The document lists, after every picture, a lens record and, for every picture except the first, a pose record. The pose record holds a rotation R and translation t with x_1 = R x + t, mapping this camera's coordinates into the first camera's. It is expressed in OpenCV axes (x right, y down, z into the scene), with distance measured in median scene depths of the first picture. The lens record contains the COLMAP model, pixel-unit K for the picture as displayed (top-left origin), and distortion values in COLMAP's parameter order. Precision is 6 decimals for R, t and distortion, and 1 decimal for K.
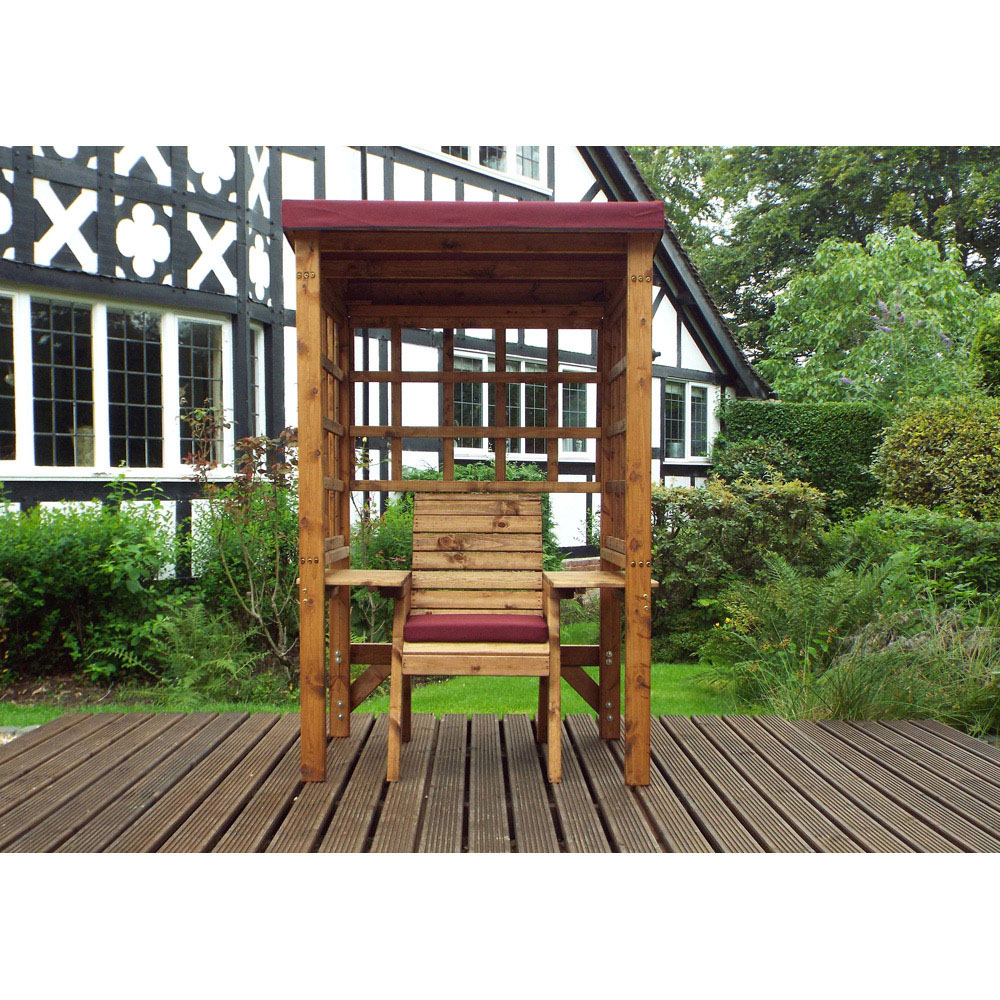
lens RADIAL K [[1185.1, 0, 473.2], [0, 1185.1, 513.0], [0, 0, 1]] dist [0.039150, 0.000000]
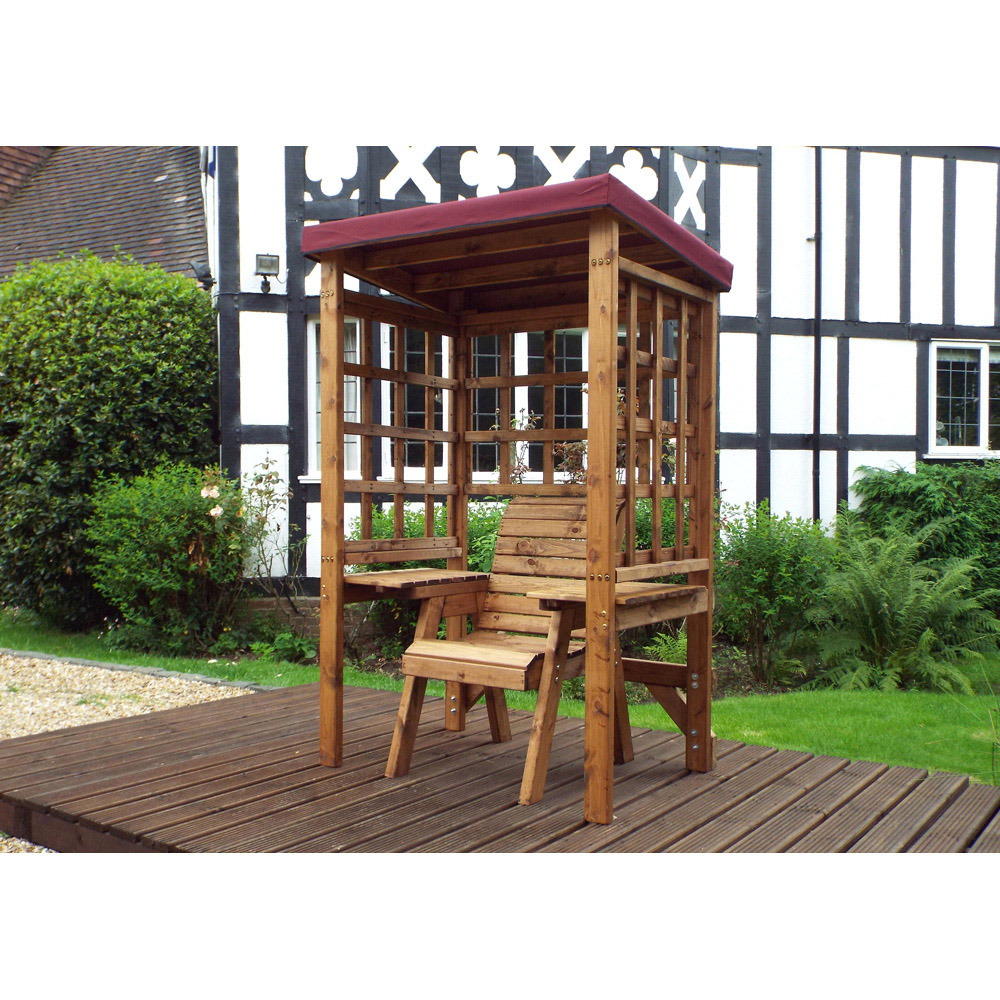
lens RADIAL K [[1087.0, 0, 493.7], [0, 1087.0, 499.9], [0, 0, 1]] dist [0.024289, 0.000000]
pose [[0.828681, 0.007601, -0.559669, 0.463008], [-0.013143, 0.999896, -0.005880, -0.008453], [0.559567, 0.012228, 0.828695, 0.231452]]
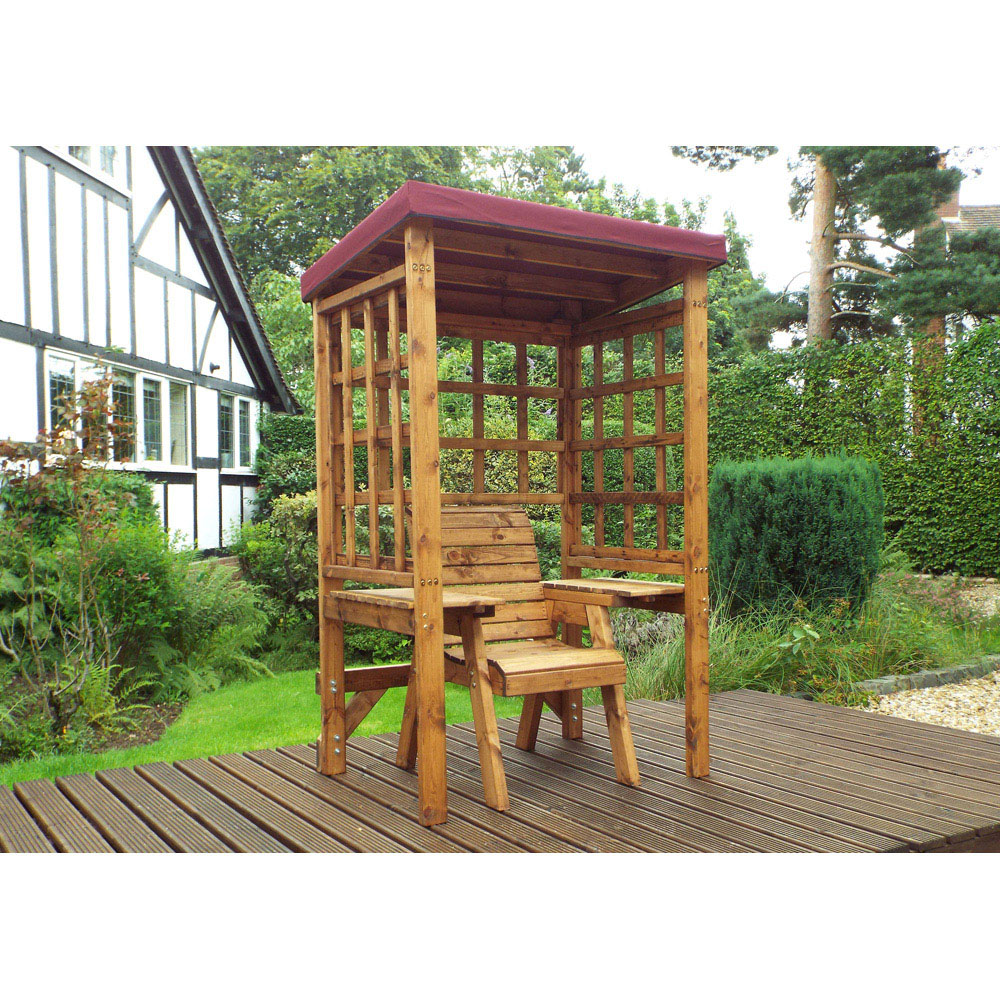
lens RADIAL K [[1087.0, 0, 510.2], [0, 1087.0, 509.2], [0, 0, 1]] dist [0.024289, 0.000000]
pose [[0.839316, -0.011760, 0.543517, -0.464256], [0.016591, 0.999854, -0.003986, -0.009583], [-0.543391, 0.012363, 0.839389, 0.229722]]
